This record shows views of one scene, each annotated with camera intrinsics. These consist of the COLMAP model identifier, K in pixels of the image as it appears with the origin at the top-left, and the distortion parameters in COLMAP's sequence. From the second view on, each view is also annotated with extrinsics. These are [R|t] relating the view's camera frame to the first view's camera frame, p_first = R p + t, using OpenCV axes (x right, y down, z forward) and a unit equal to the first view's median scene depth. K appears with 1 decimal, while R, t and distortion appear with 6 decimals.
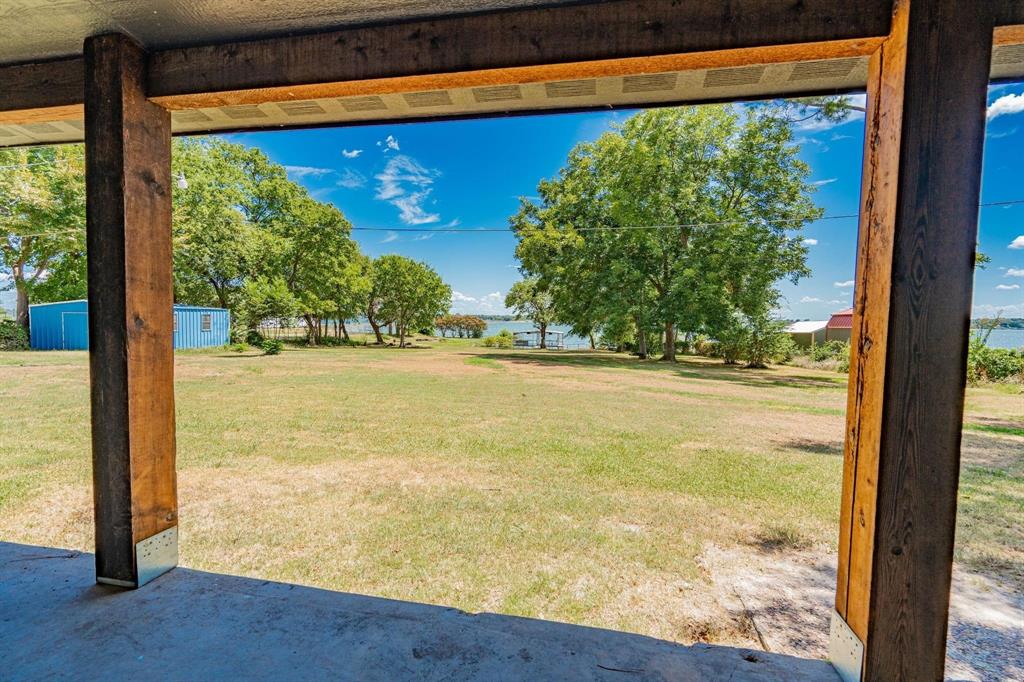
lens RADIAL K [[458.4, 0, 508.6], [0, 458.4, 336.5], [0, 0, 1]] dist [-0.000547, 0.000271]
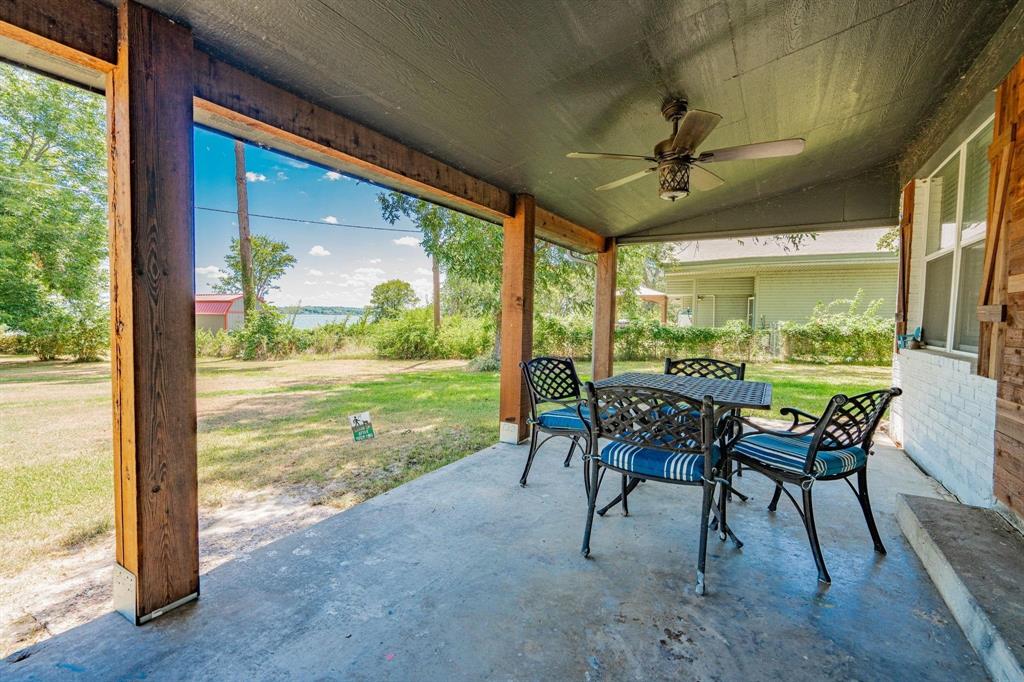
lens RADIAL K [[462.2, 0, 512.7], [0, 462.2, 343.0], [0, 0, 1]] dist [-0.000611, 0.000019]
pose [[0.330921, -0.064693, 0.941438, -0.000552], [0.023543, 0.997903, 0.060298, 0.003526], [-0.943365, 0.002210, 0.331750, -0.105867]]
